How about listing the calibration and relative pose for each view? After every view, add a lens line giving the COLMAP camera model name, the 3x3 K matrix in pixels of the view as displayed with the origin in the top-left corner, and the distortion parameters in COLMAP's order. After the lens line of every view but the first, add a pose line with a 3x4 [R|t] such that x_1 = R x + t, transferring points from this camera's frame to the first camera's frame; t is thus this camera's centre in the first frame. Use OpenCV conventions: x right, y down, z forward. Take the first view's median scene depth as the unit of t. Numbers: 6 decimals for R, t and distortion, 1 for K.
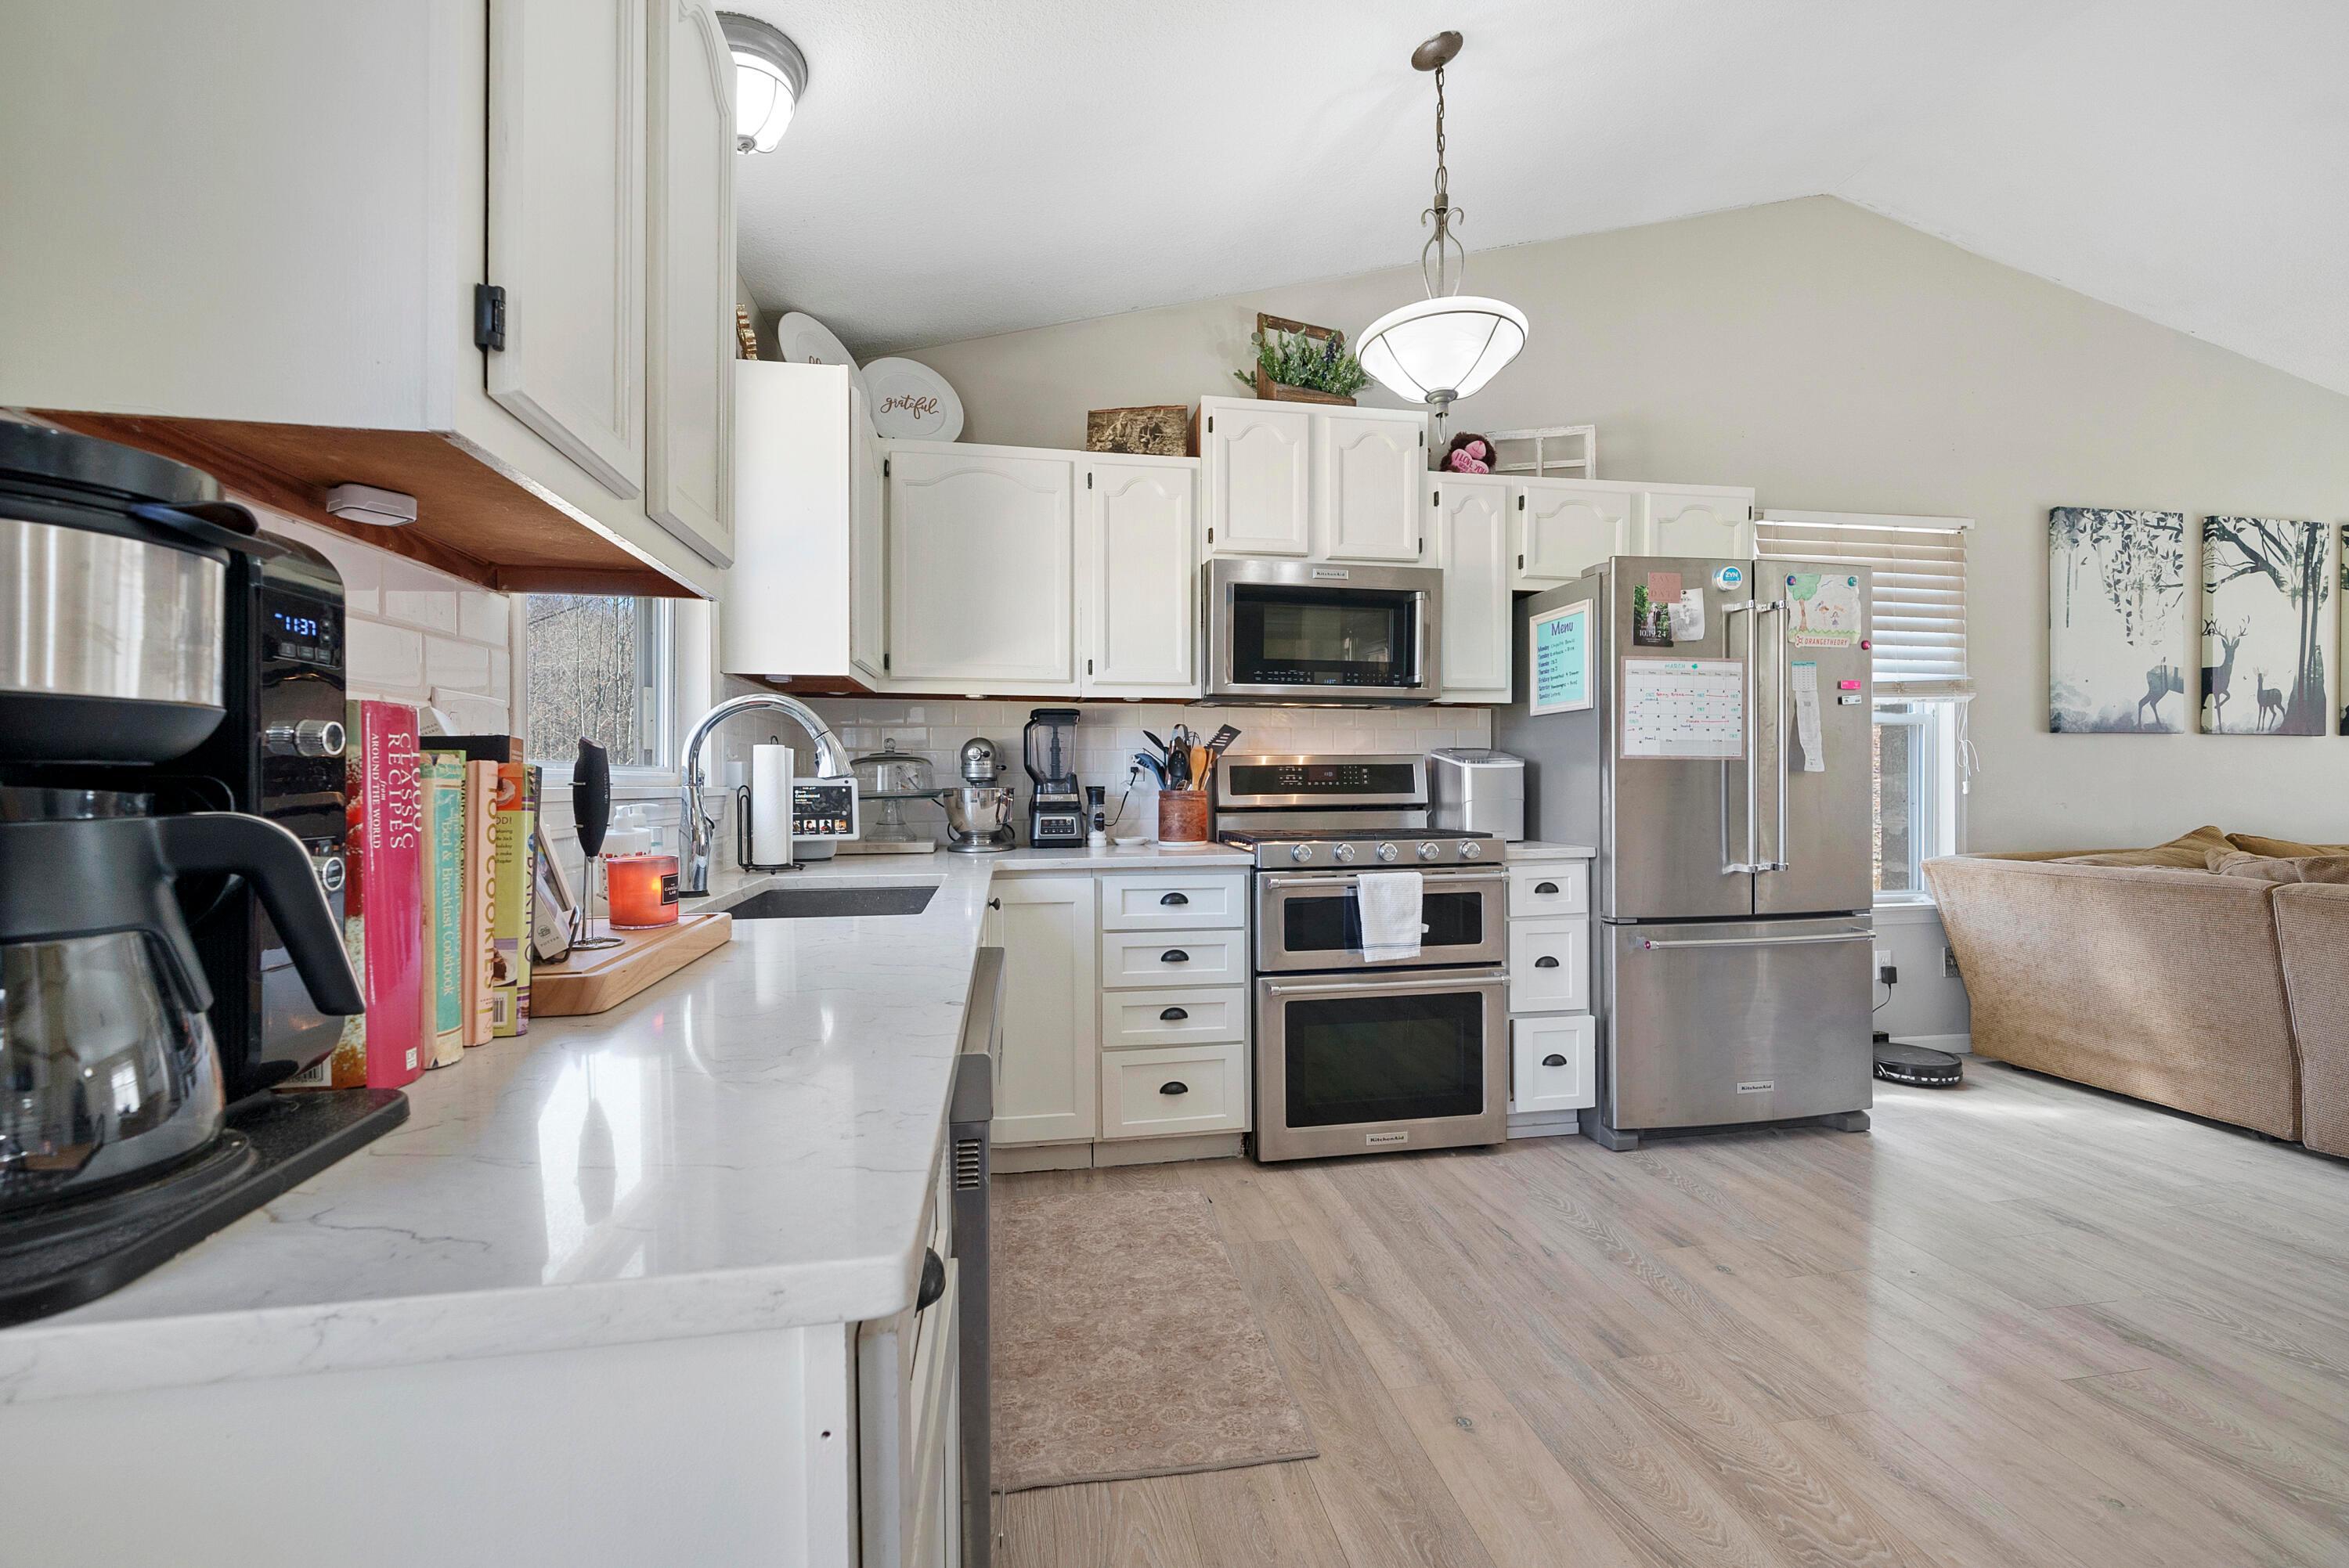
lens RADIAL K [[992.6, 0, 1174.5], [0, 992.6, 784.0], [0, 0, 1]] dist [0.000283, 0.000007]
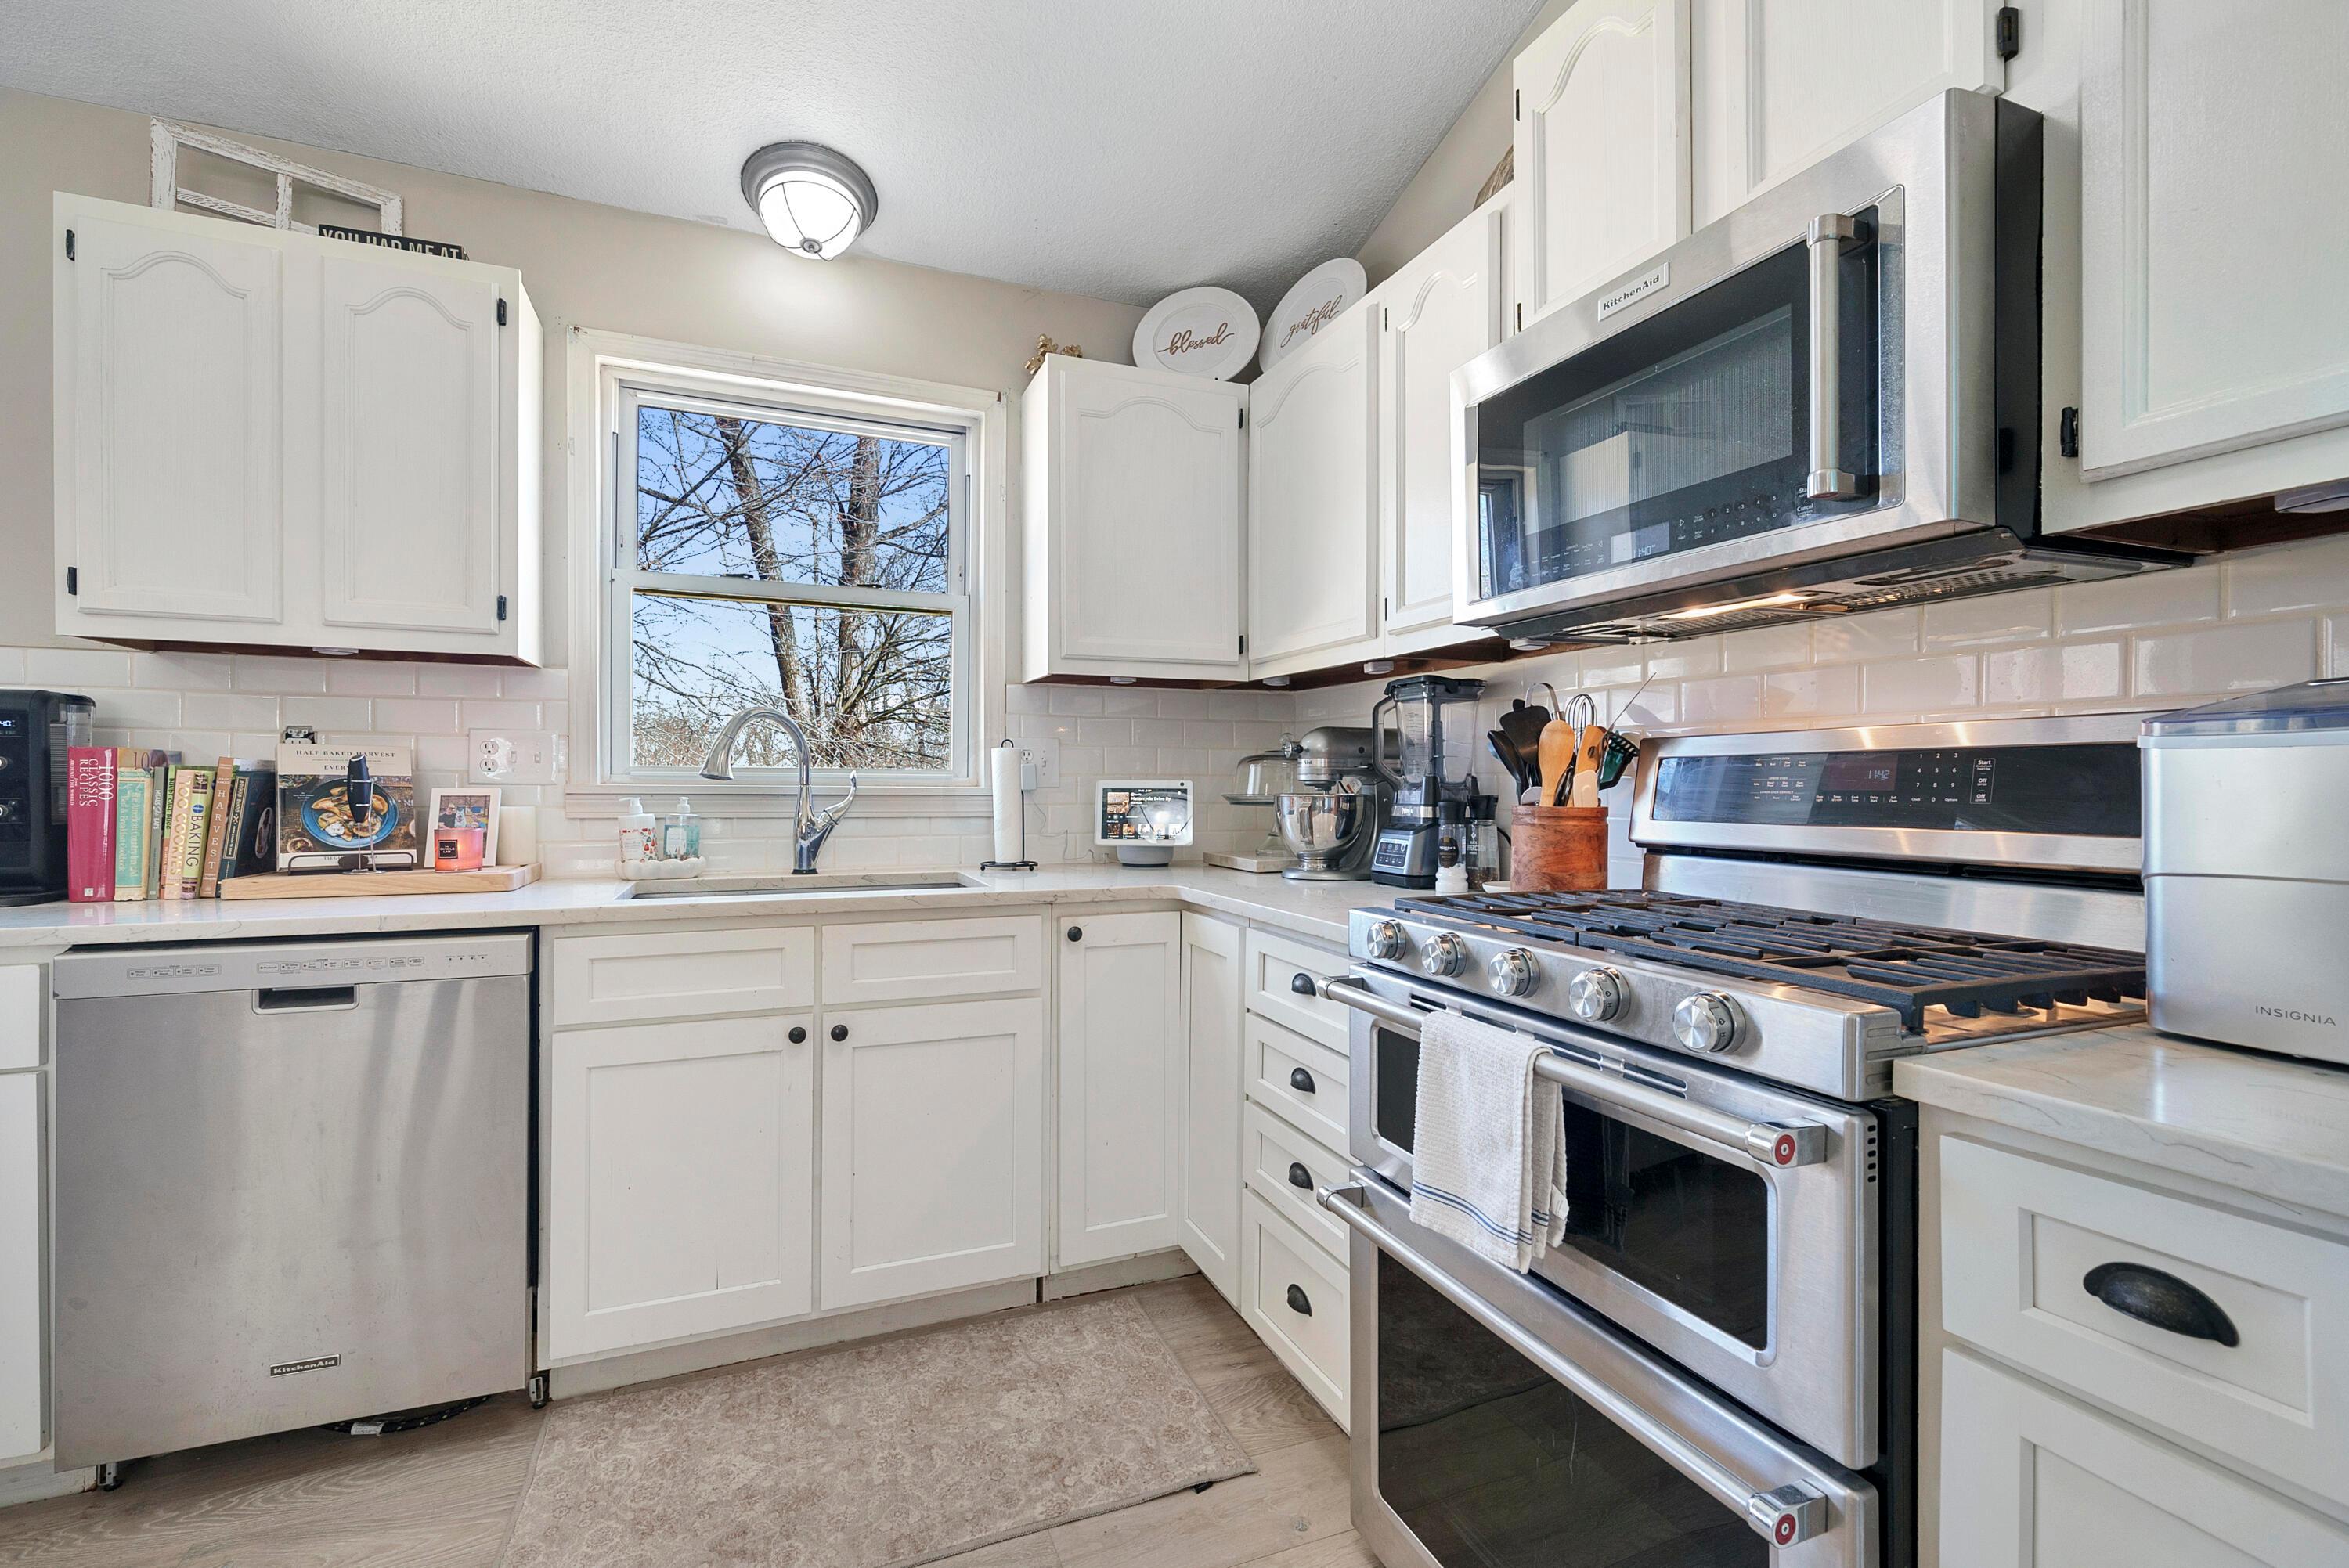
lens RADIAL K [[1022.2, 0, 1174.5], [0, 1022.2, 784.0], [0, 0, 1]] dist [-0.000746, 0.000256]
pose [[0.212890, 0.007688, -0.977046, 0.578751], [-0.009980, 0.999934, 0.005693, -0.007313], [0.977025, 0.008539, 0.212953, 0.783222]]
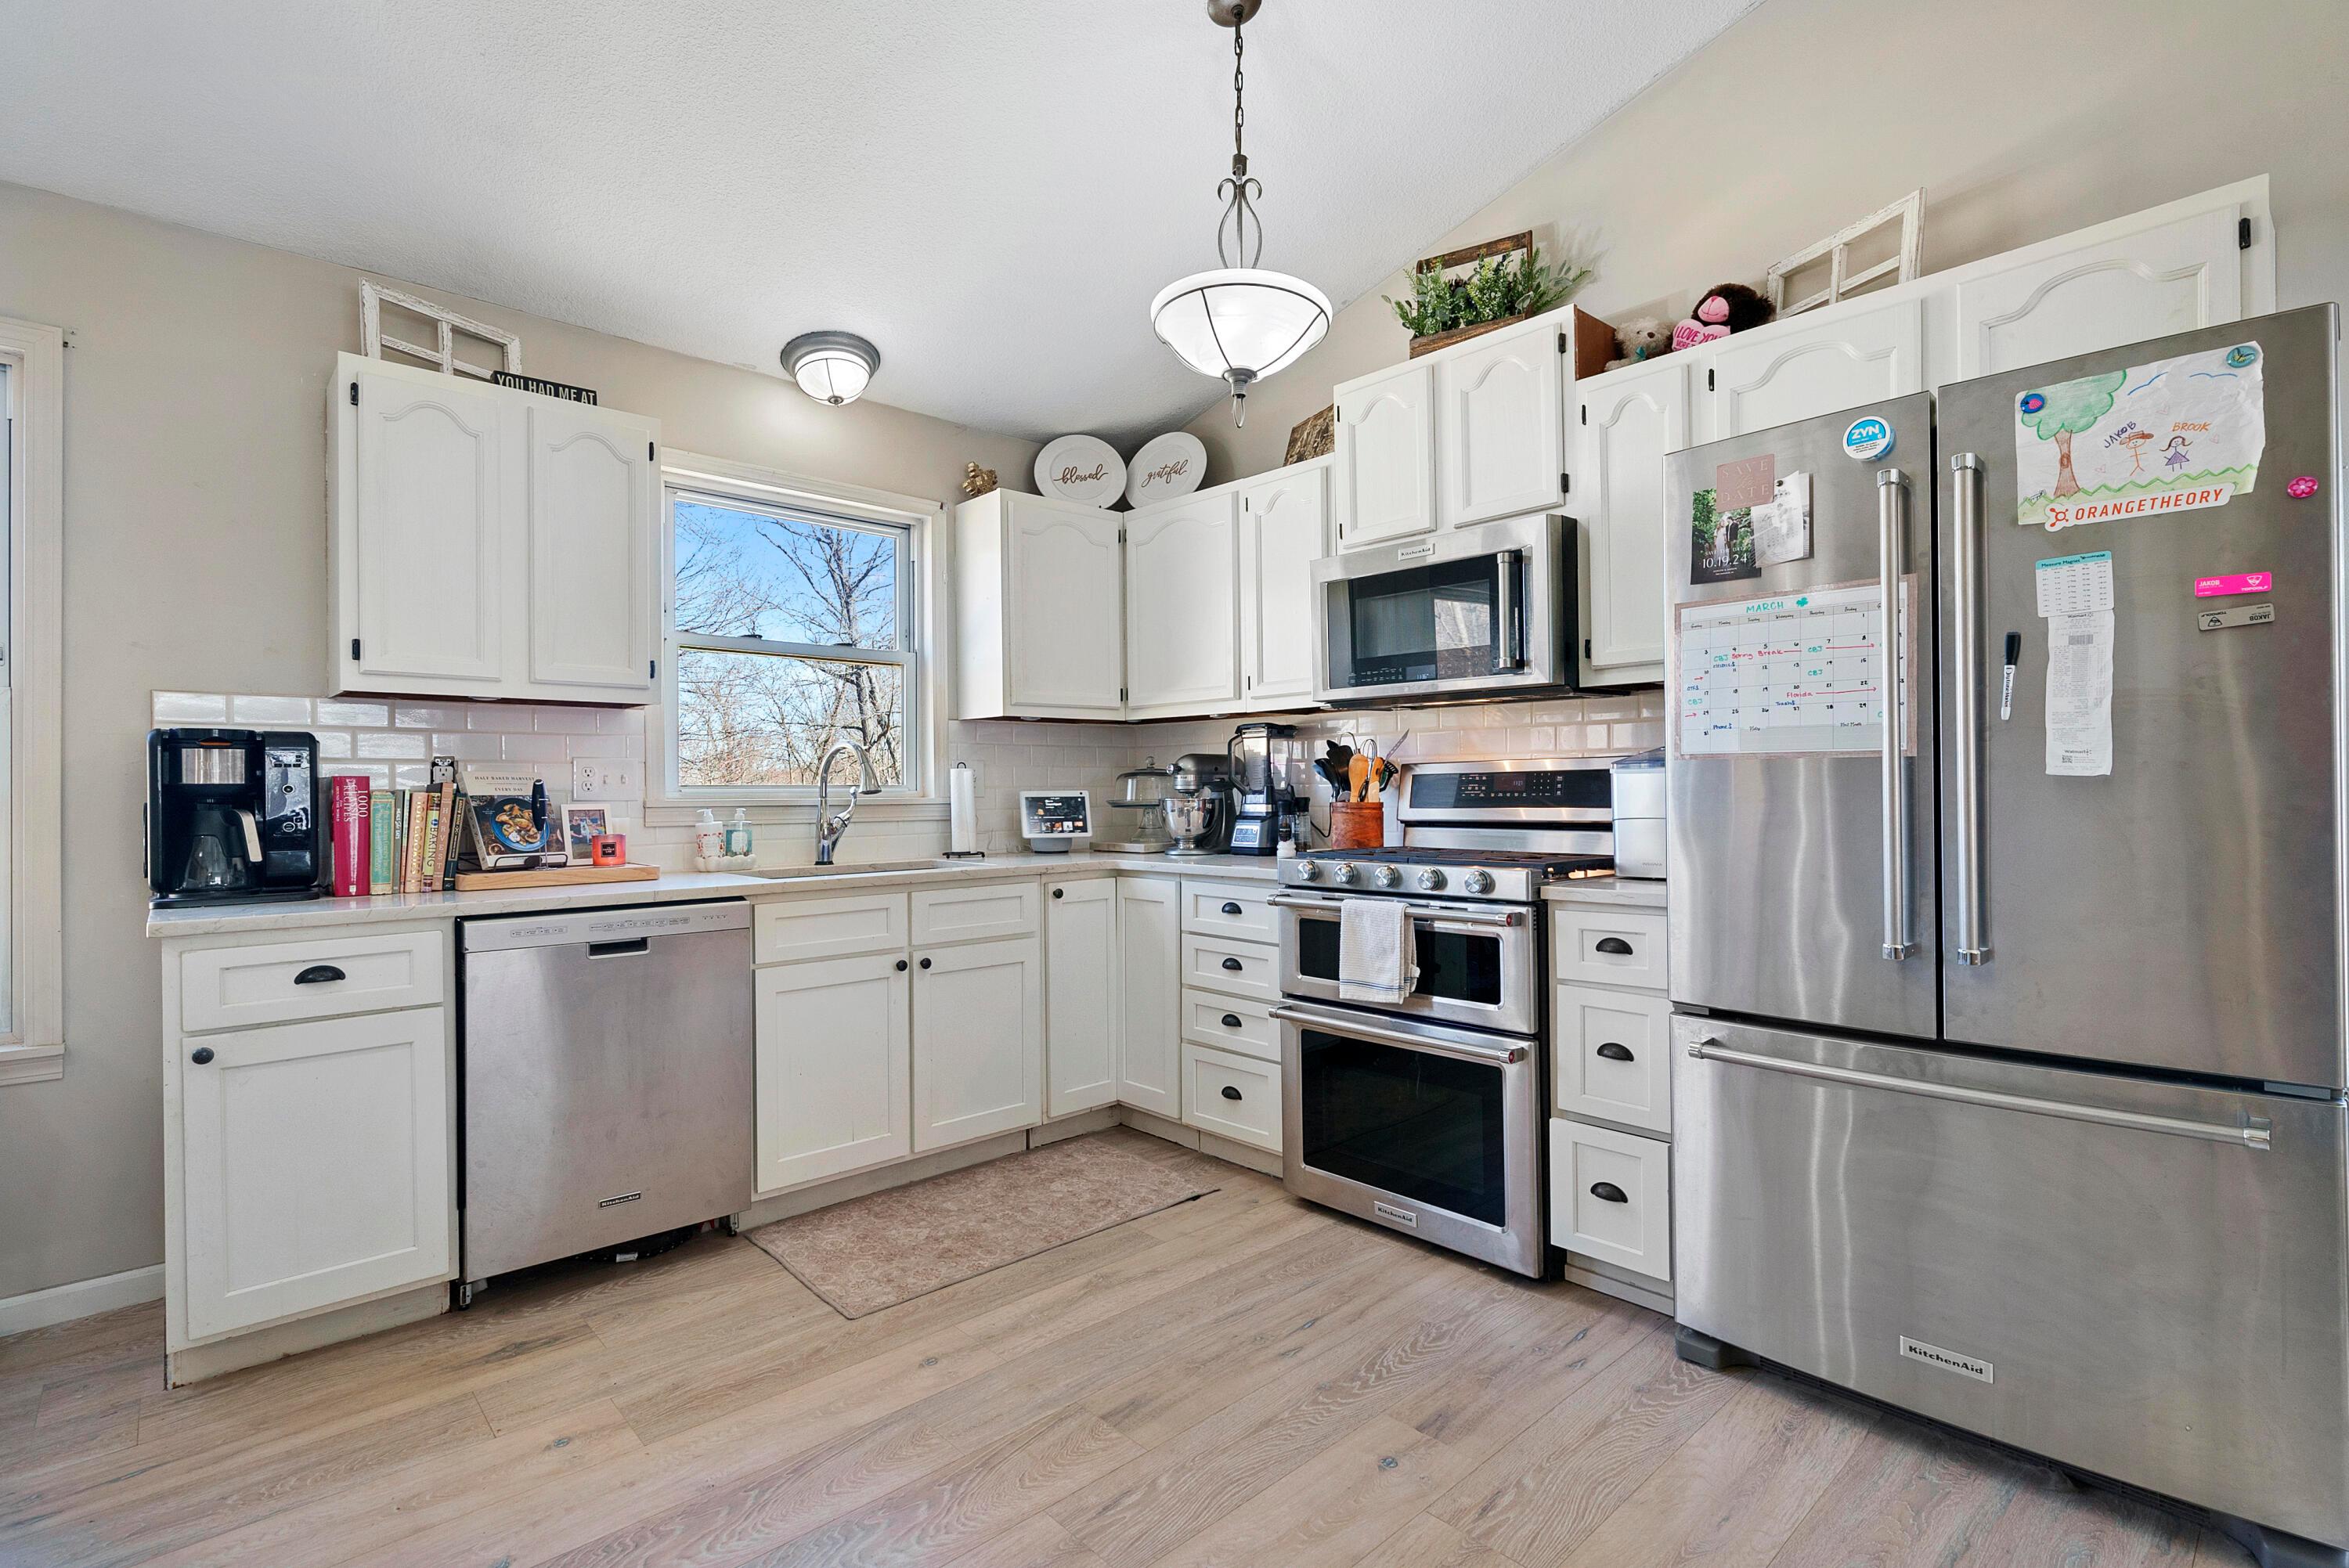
lens RADIAL K [[1091.9, 0, 1174.5], [0, 1091.9, 784.0], [0, 0, 1]] dist [-0.000316, 0.000336]
pose [[0.537555, -0.005034, -0.843213, 0.909108], [0.003190, 0.999987, -0.003936, -0.008074], [0.843222, -0.000574, 0.537564, 0.341550]]
